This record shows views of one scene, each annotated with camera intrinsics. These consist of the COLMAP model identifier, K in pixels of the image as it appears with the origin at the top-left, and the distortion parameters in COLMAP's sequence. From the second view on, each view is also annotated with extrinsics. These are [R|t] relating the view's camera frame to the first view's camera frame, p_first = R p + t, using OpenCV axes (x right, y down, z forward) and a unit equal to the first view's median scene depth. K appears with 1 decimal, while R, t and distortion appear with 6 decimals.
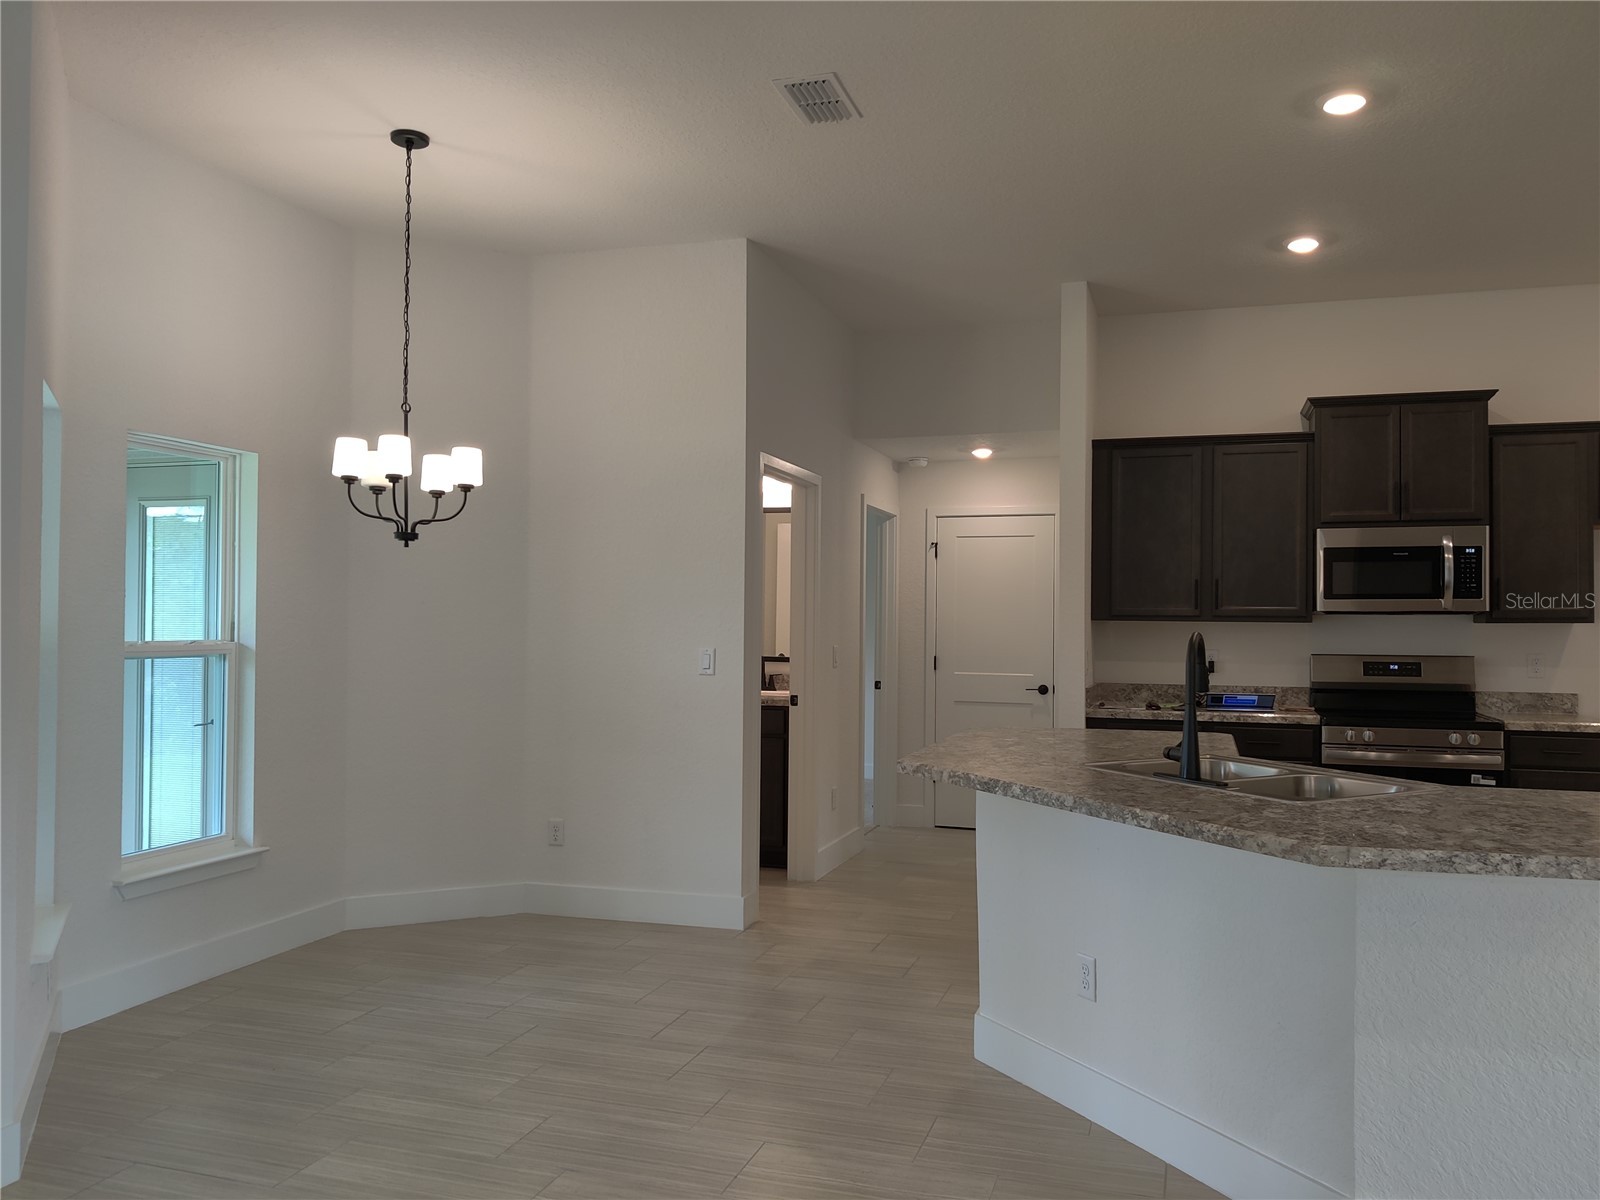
lens RADIAL K [[1242.5, 0, 800.0], [0, 1242.5, 600.0], [0, 0, 1]] dist [-0.001958, 0.009026]
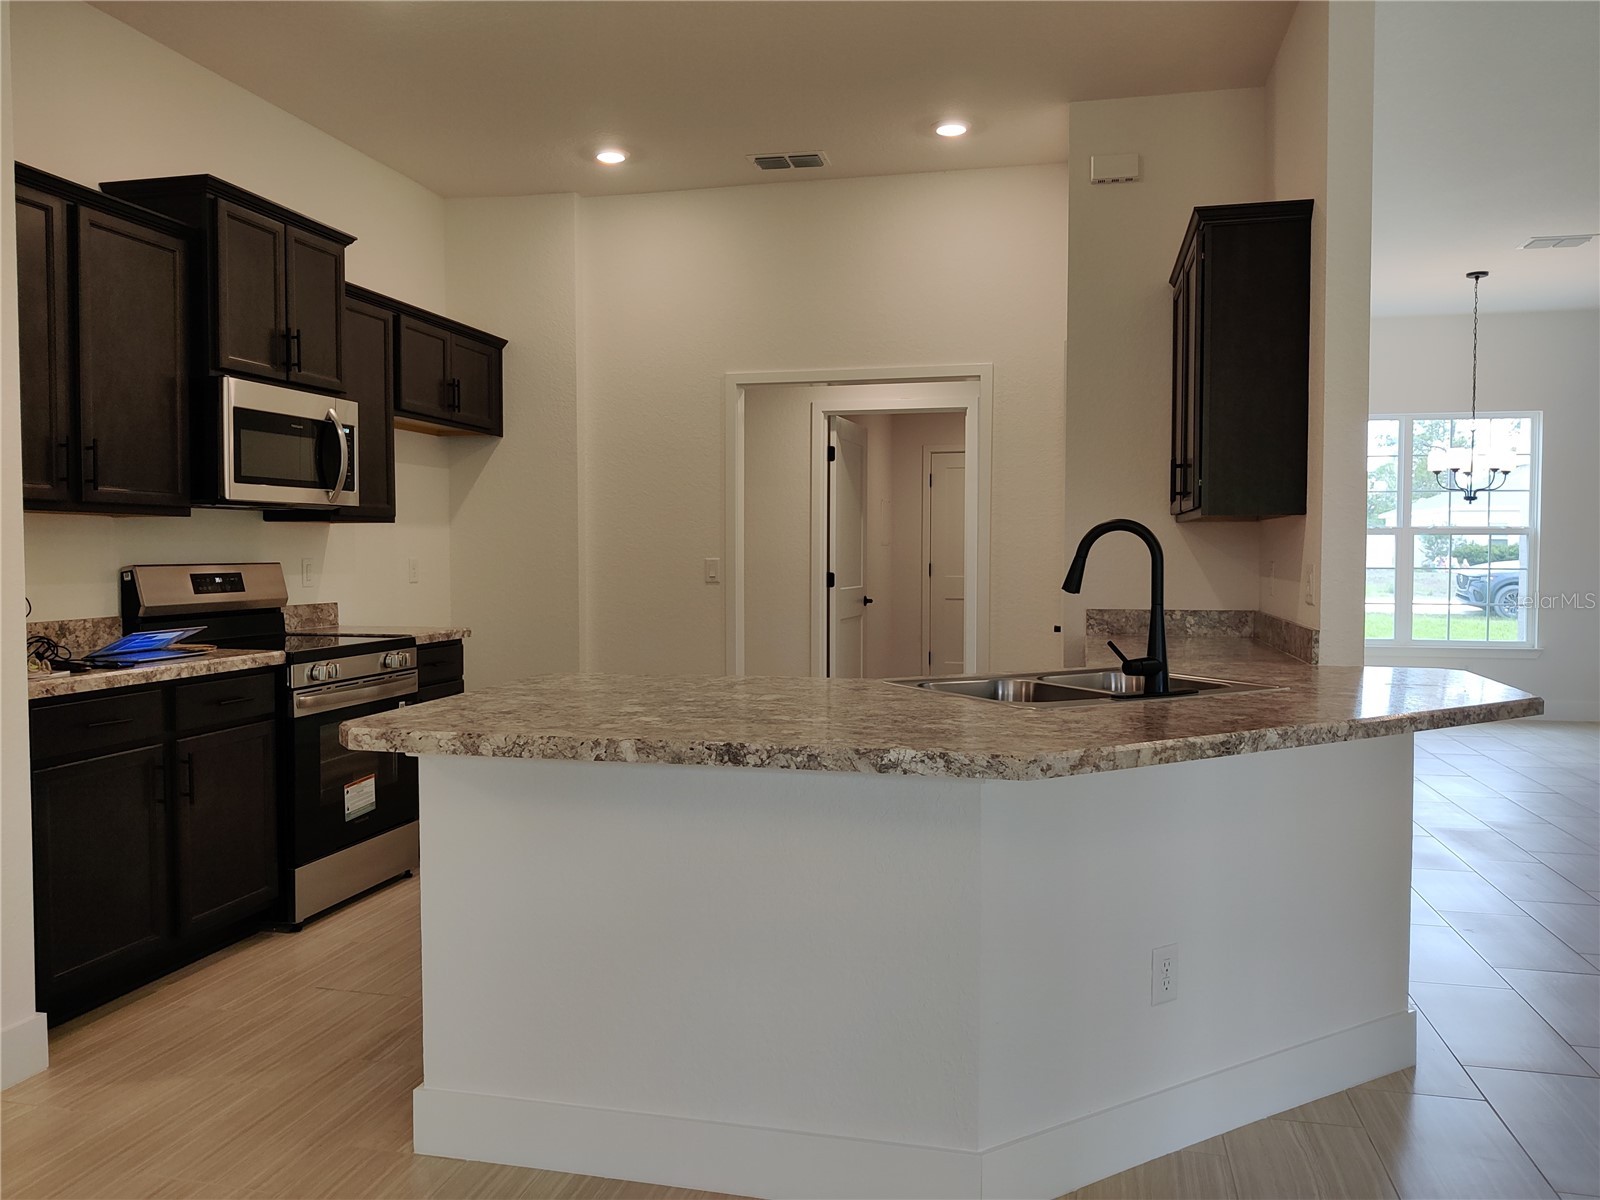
lens RADIAL K [[1242.5, 0, 800.0], [0, 1242.5, 600.0], [0, 0, 1]] dist [-0.001958, 0.009026]
pose [[-0.022491, -0.047371, 0.998624, -0.270525], [-0.013527, 0.998800, 0.047074, 0.027765], [-0.999656, -0.012450, -0.023105, 0.704292]]
